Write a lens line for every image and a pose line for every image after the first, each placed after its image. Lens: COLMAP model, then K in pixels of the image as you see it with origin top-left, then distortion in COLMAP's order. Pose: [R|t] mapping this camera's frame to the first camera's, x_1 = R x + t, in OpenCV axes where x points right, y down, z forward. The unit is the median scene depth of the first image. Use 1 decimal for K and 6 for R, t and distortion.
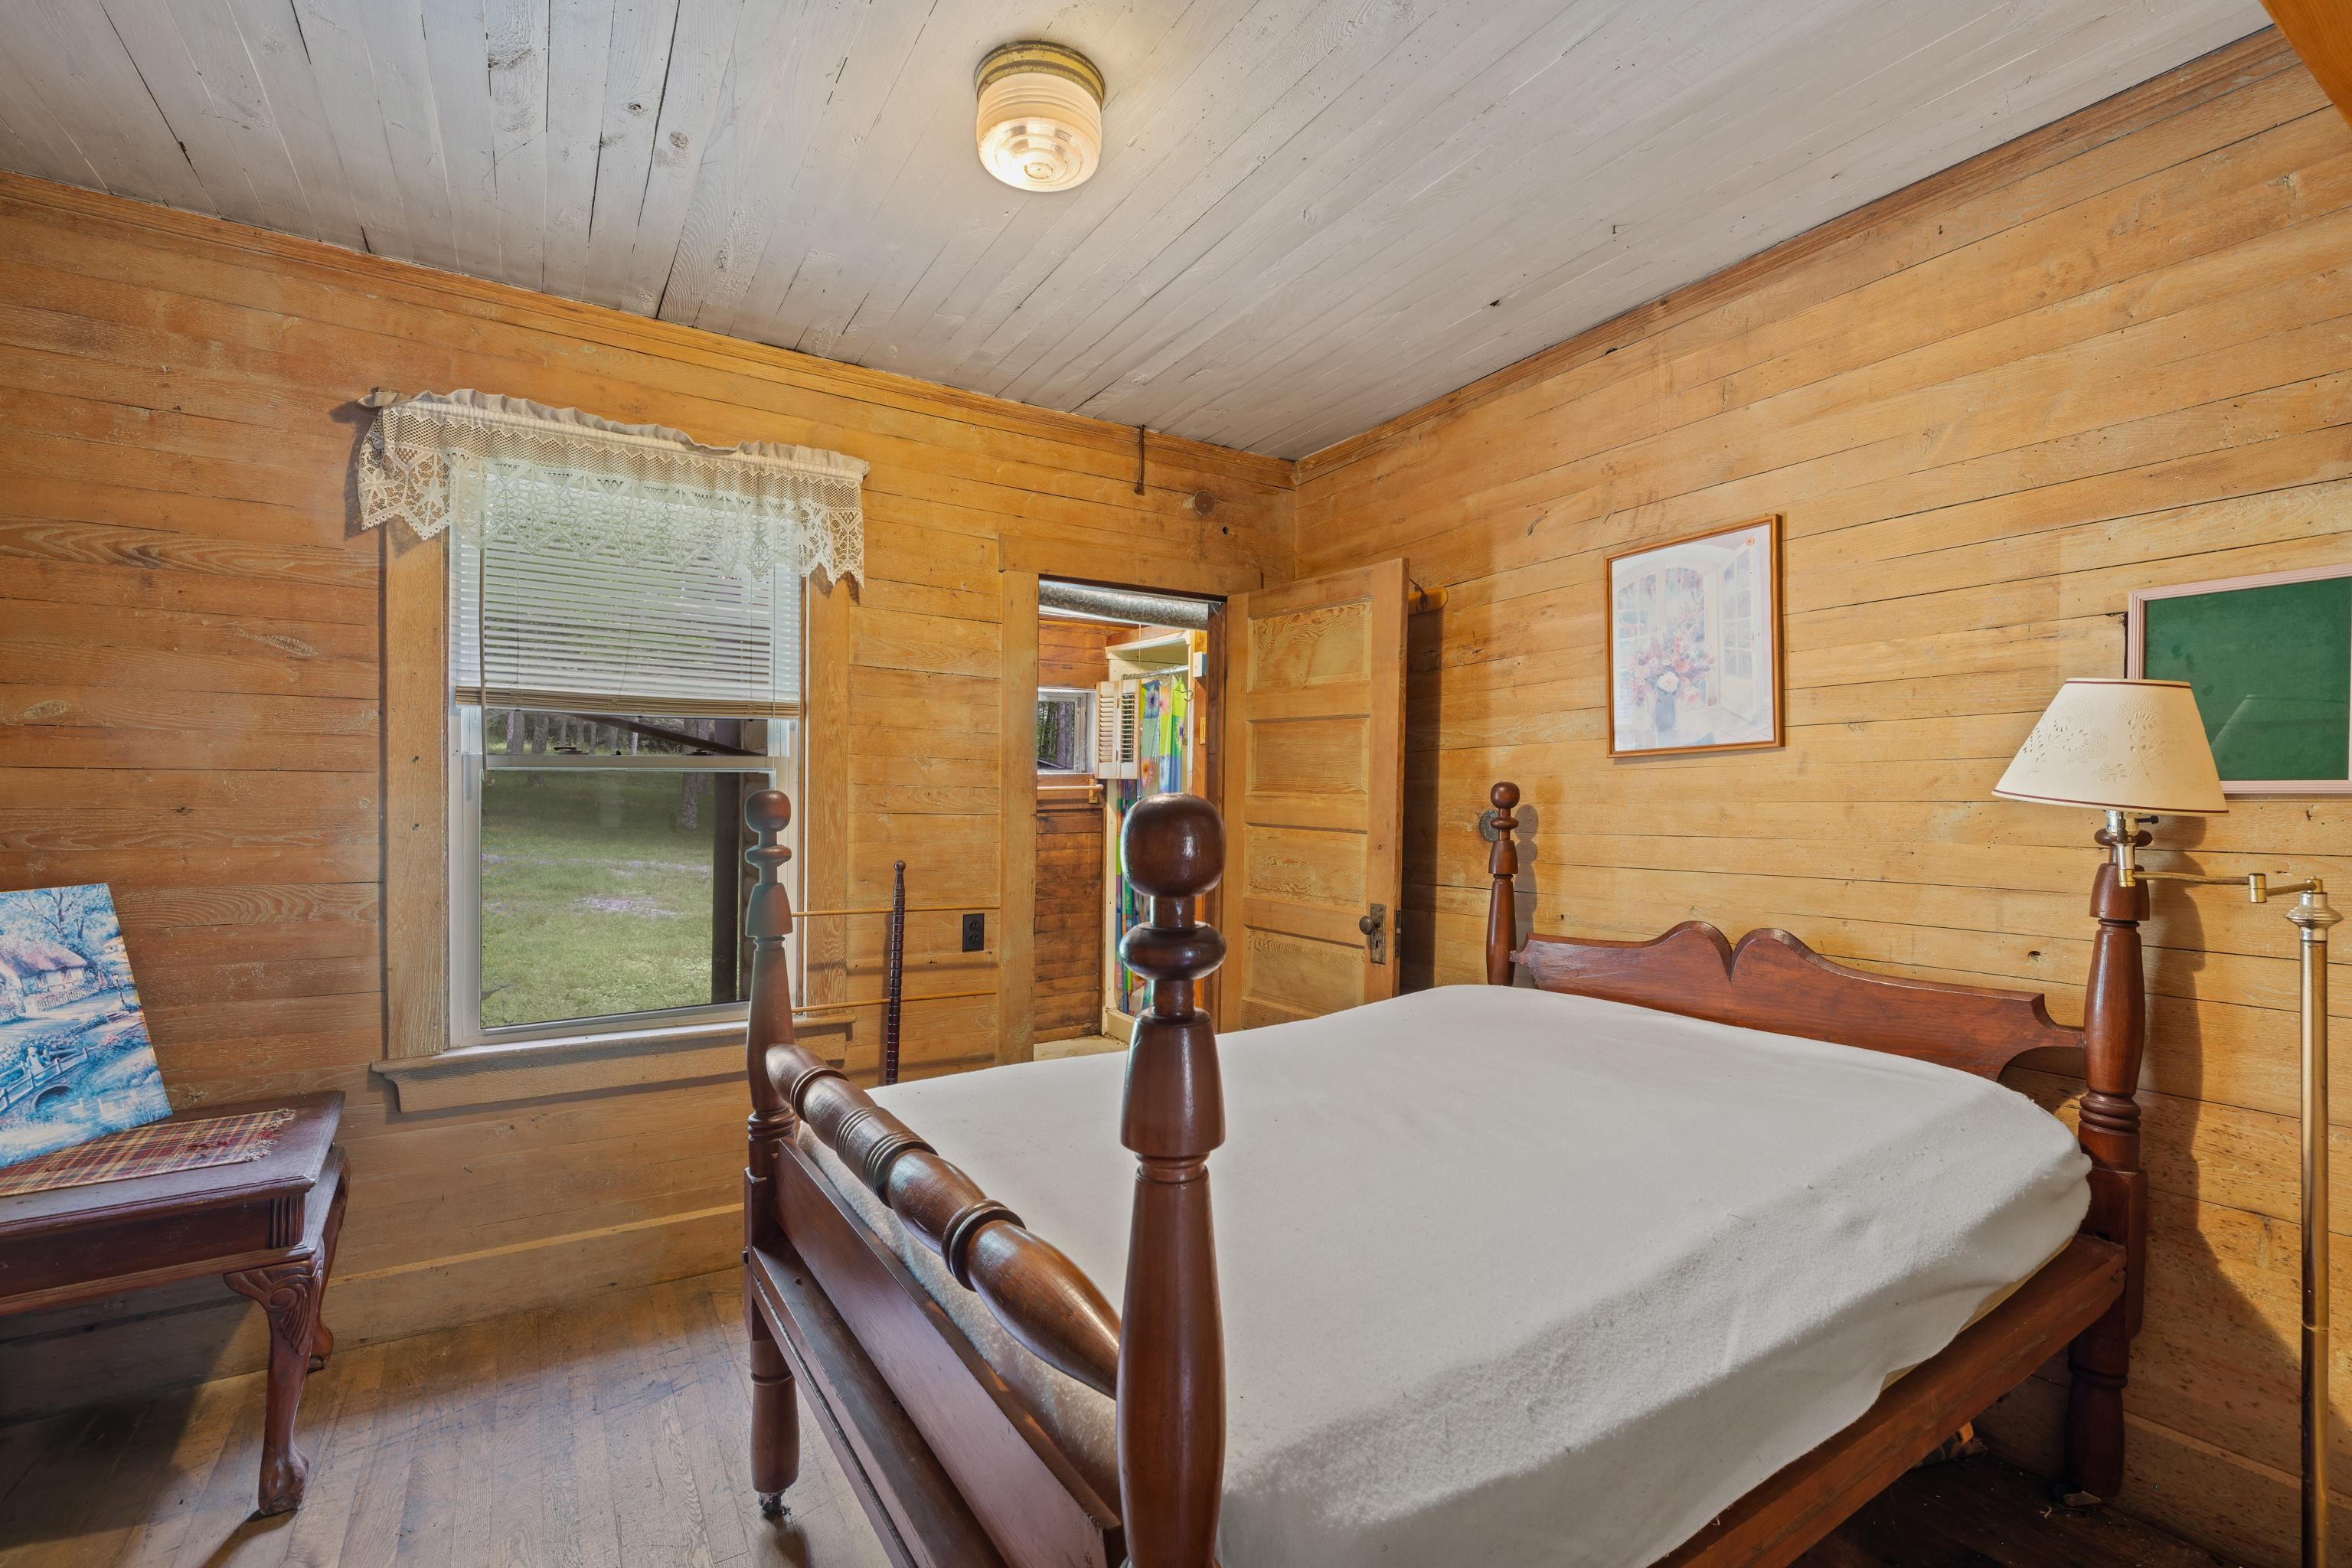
lens RADIAL K [[993.8, 0, 1163.7], [0, 993.8, 767.1], [0, 0, 1]] dist [0.008268, -0.000050]
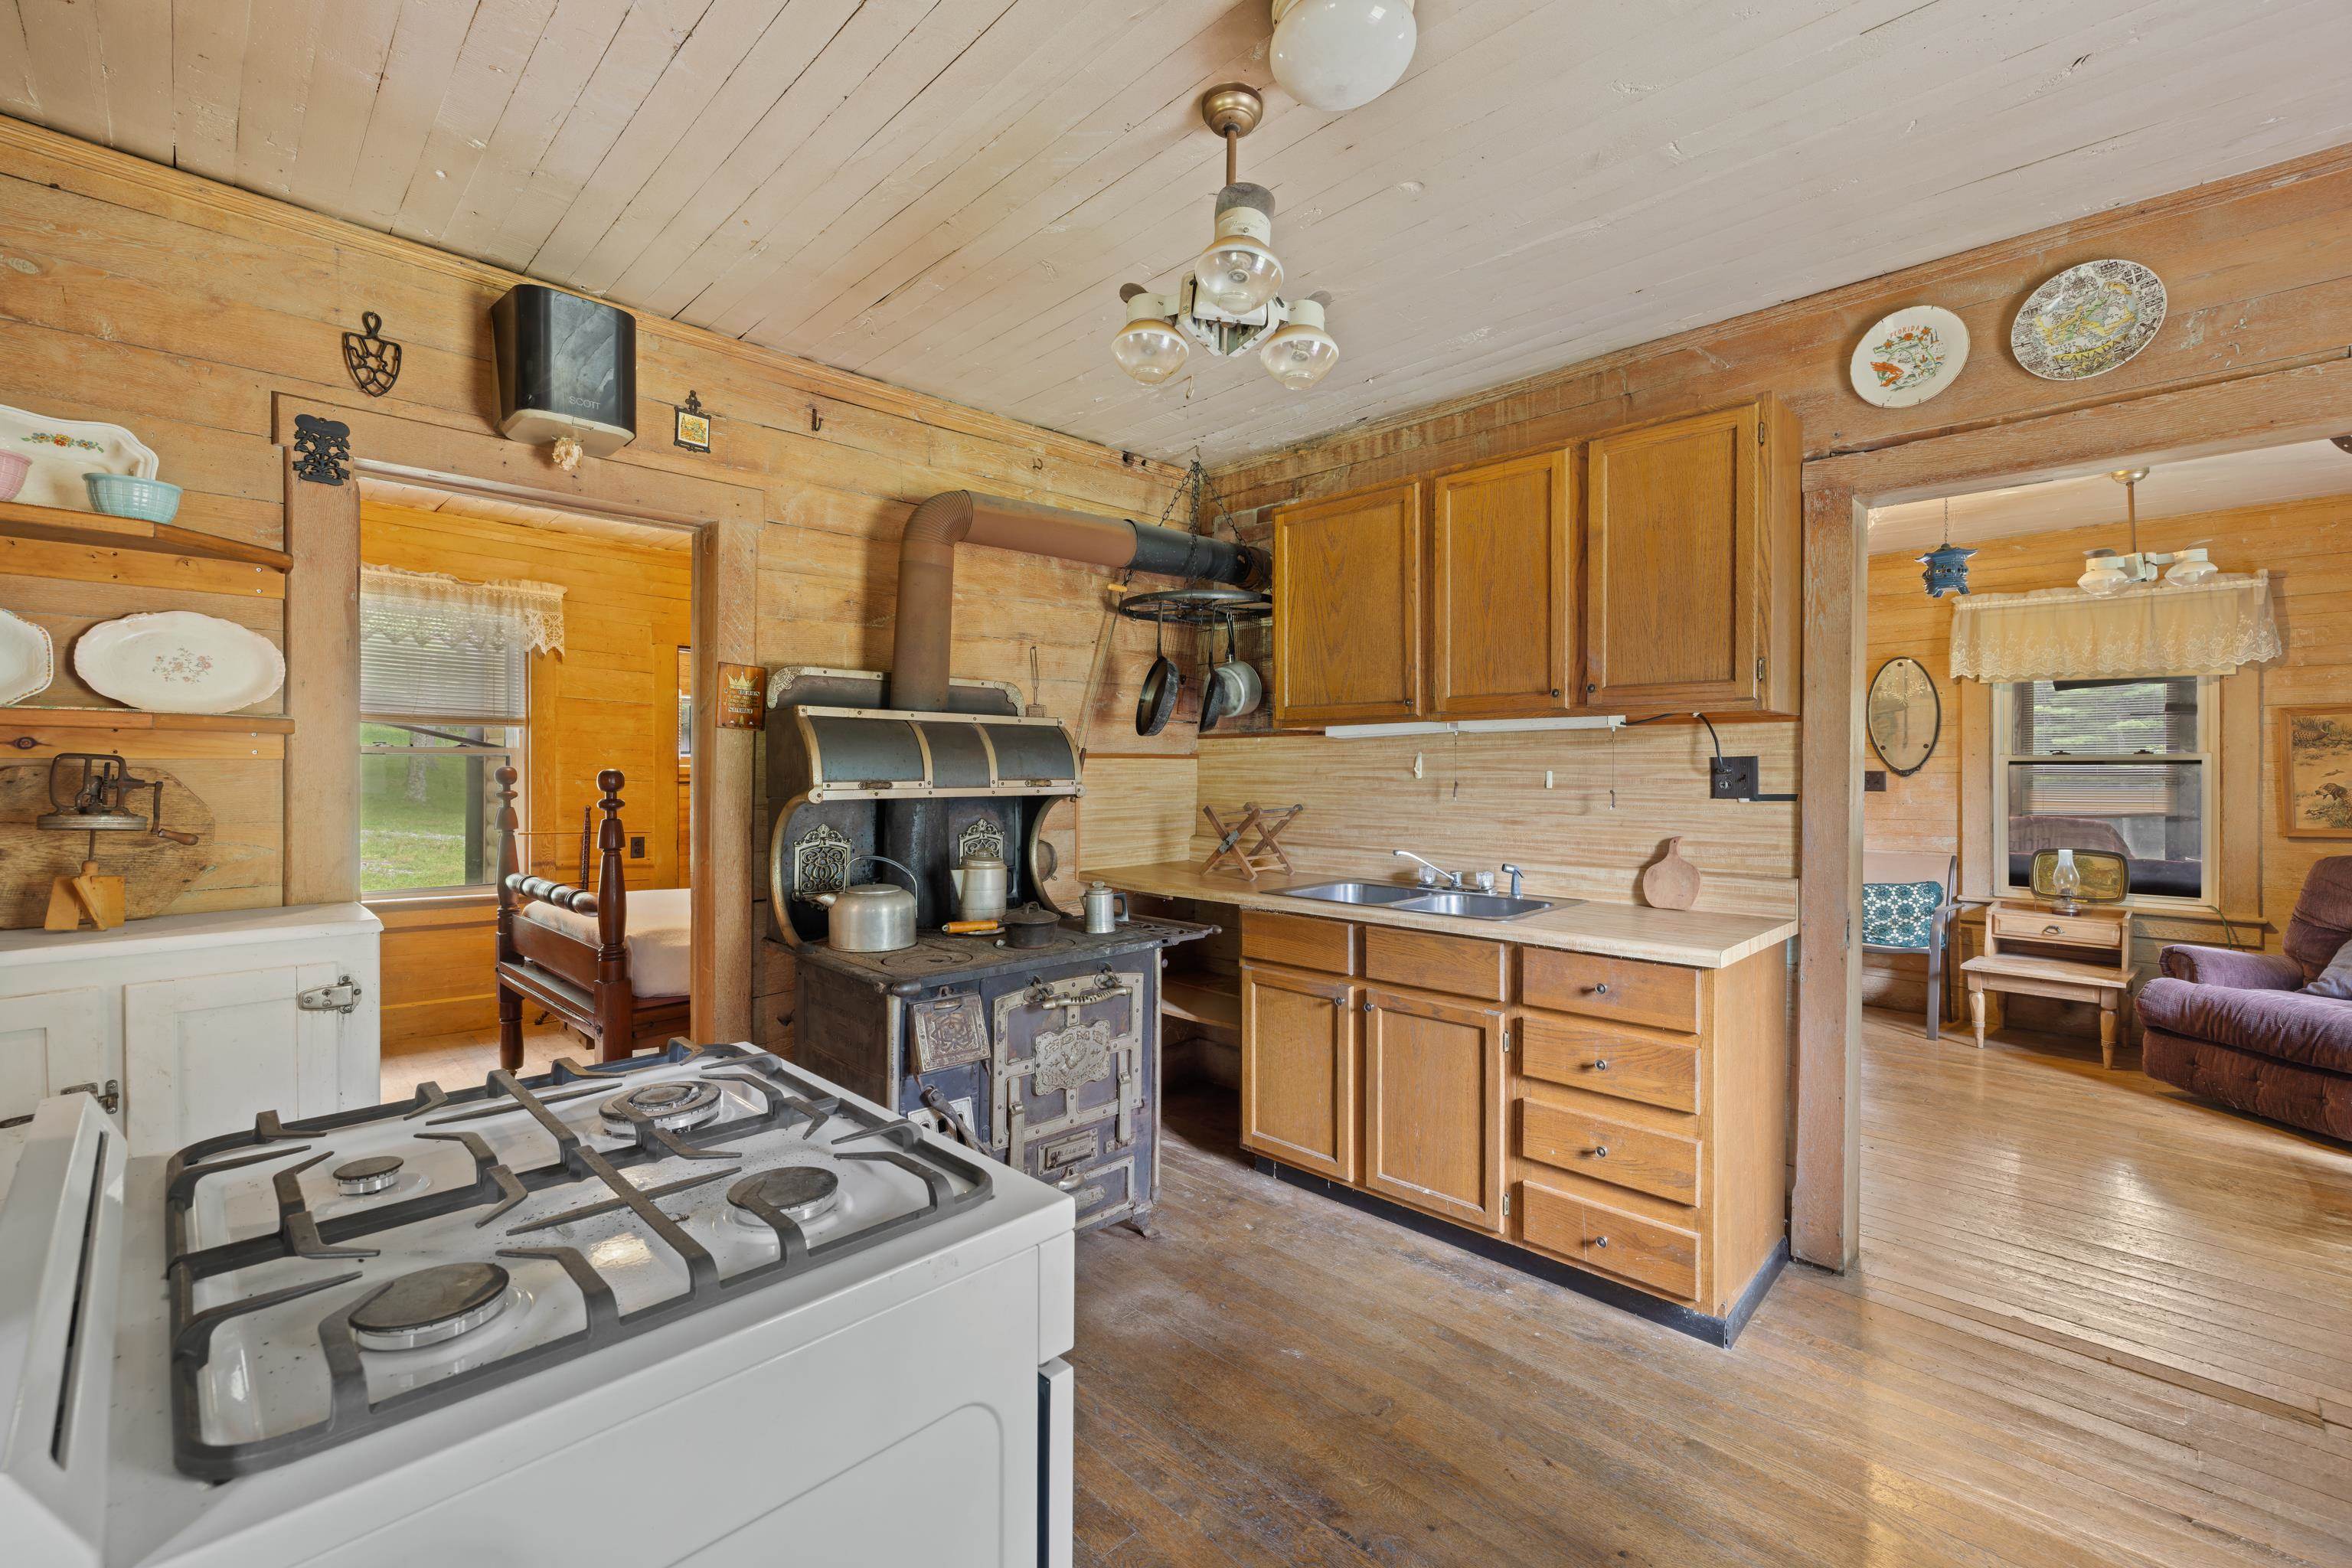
lens RADIAL K [[993.8, 0, 1188.1], [0, 993.8, 767.8], [0, 0, 1]] dist [0.008268, -0.000050]
pose [[0.975008, 0.002626, 0.222154, 0.413654], [-0.008145, 0.999680, 0.023930, -0.028617], [-0.222020, -0.025141, 0.974718, -1.055508]]
